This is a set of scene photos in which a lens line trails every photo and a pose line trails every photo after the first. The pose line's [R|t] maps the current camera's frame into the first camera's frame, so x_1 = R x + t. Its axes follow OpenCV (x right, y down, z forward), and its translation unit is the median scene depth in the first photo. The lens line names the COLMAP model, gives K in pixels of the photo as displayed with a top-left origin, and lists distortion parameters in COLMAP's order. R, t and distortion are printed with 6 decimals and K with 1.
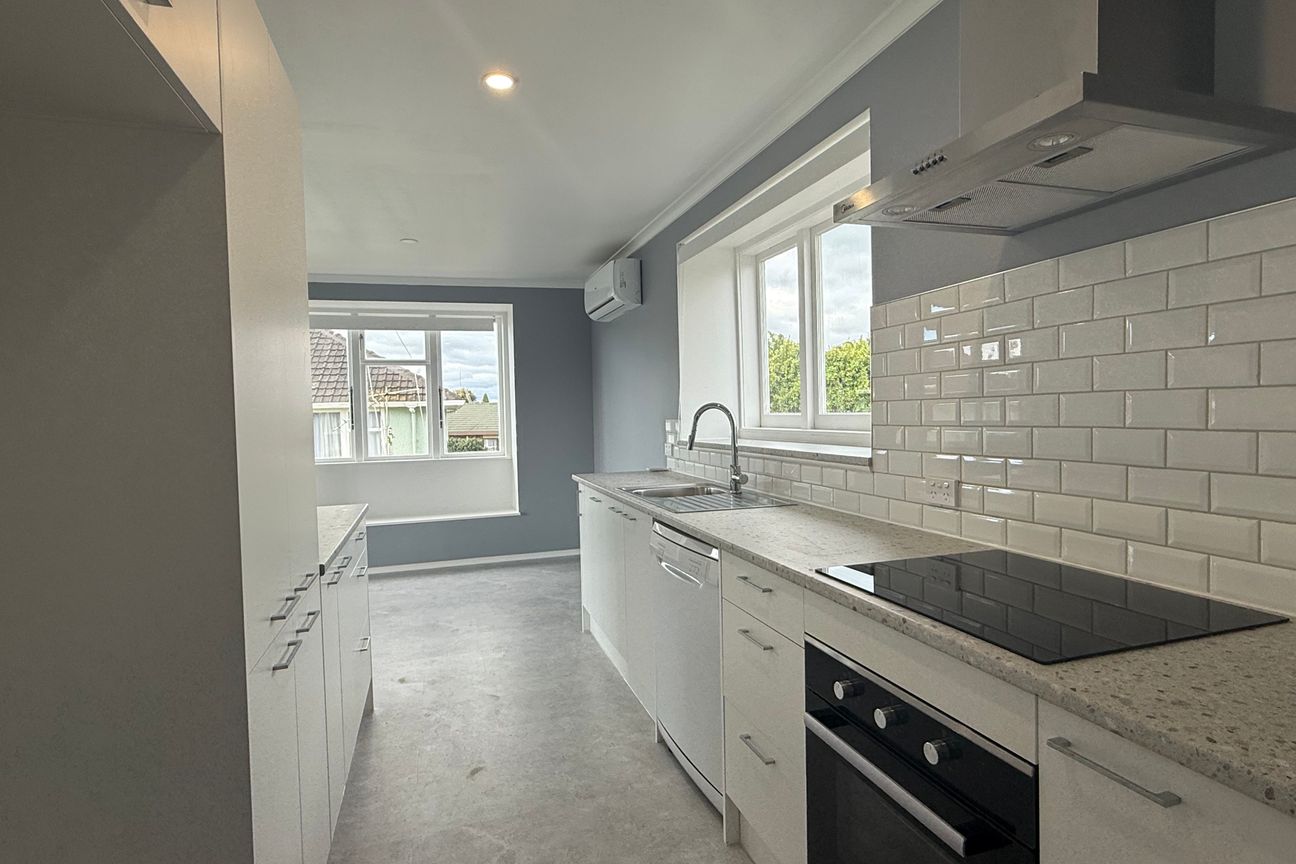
lens RADIAL K [[660.6, 0, 648.0], [0, 660.6, 432.0], [0, 0, 1]] dist [0.001477, 0.000057]
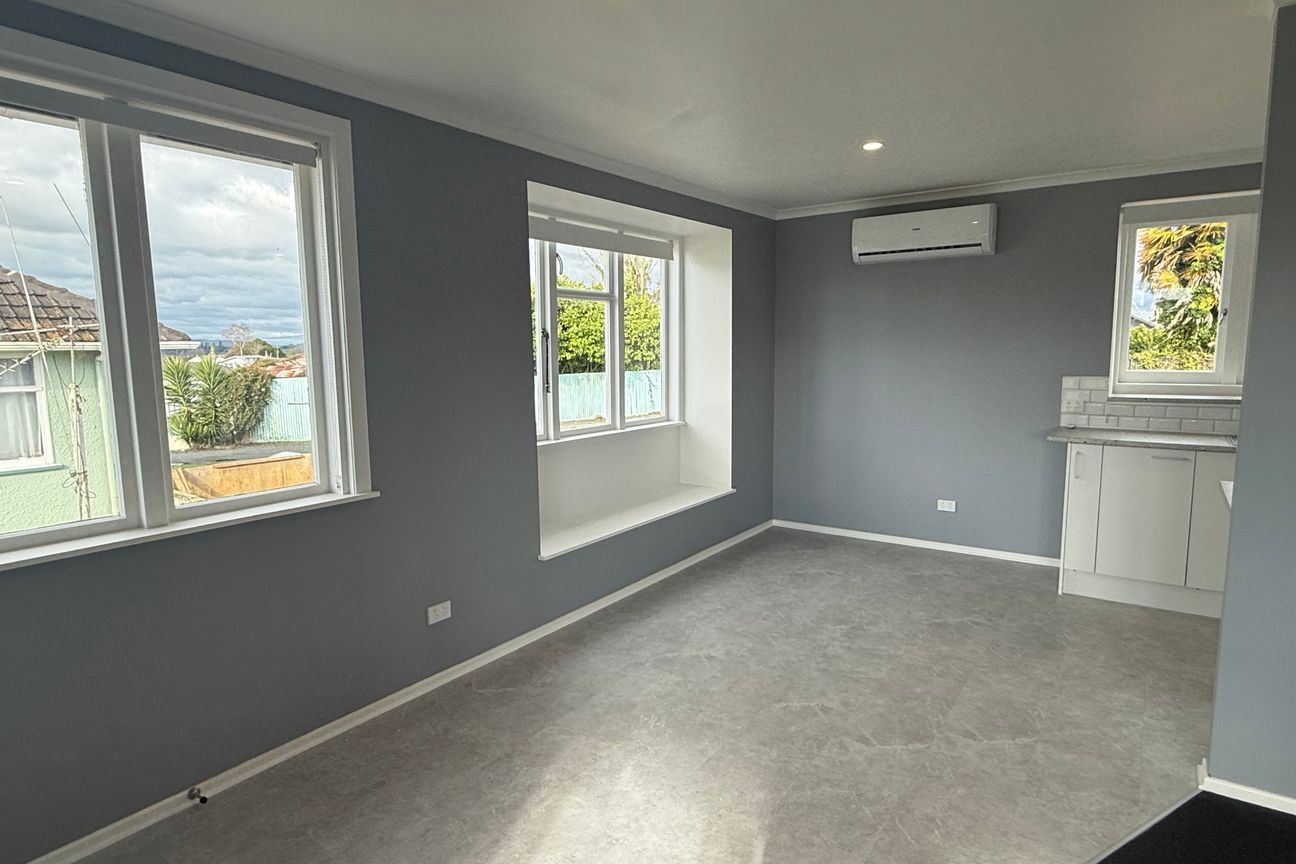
lens RADIAL K [[715.5, 0, 648.0], [0, 715.5, 432.0], [0, 0, 1]] dist [0.004811, 0.000429]
pose [[0.804527, -0.056648, 0.591209, -1.142063], [0.013304, 0.996910, 0.077416, -0.026432], [-0.593768, -0.054417, 0.802794, 0.500295]]
